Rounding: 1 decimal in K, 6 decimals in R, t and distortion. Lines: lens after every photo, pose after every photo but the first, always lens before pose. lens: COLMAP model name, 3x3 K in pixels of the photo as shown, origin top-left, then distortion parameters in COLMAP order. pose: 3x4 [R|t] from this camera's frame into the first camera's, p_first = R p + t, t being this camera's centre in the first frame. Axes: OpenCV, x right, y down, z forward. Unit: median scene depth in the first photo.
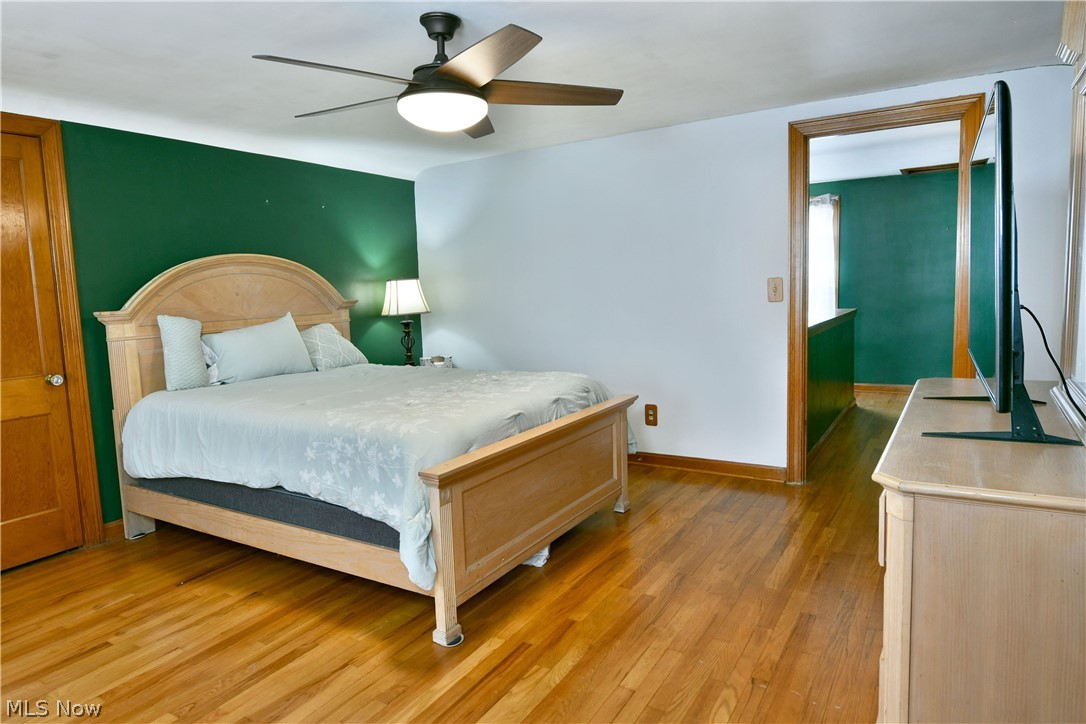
lens RADIAL K [[668.5, 0, 542.5], [0, 668.5, 350.6], [0, 0, 1]] dist [-0.019795, -0.001409]
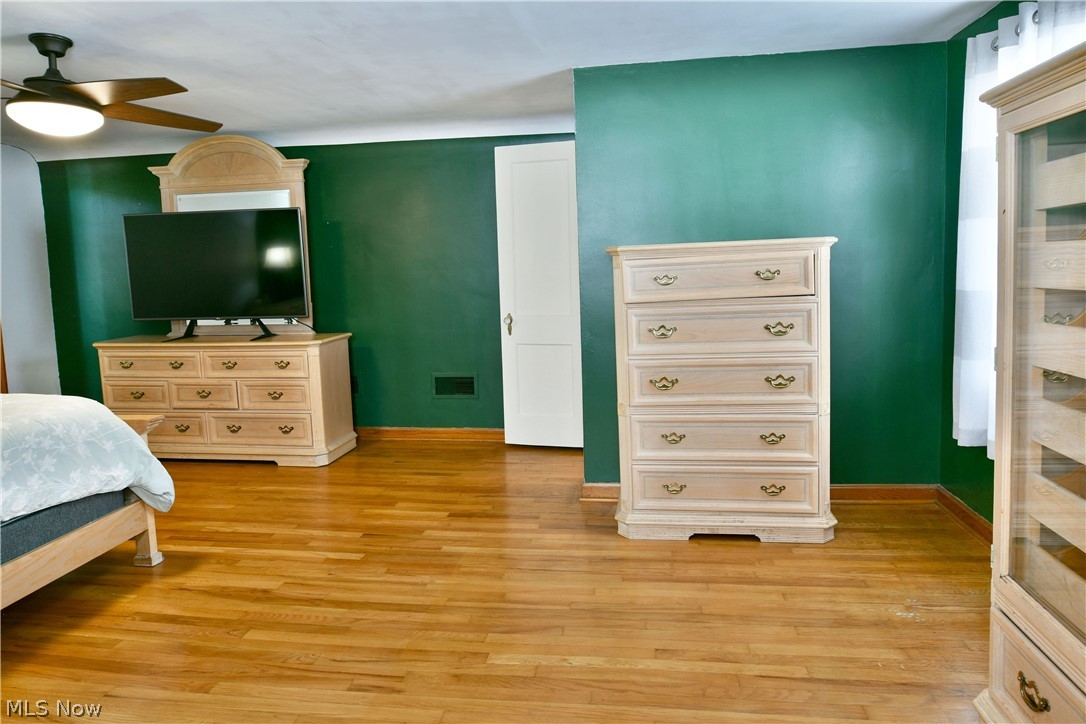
lens RADIAL K [[789.1, 0, 540.0], [0, 789.1, 357.7], [0, 0, 1]] dist [-0.003254, -0.001453]
pose [[-0.408286, -0.057307, 0.911054, -1.732679], [0.136367, 0.983000, 0.122945, -0.008006], [-0.902611, 0.174435, -0.393530, 0.877437]]
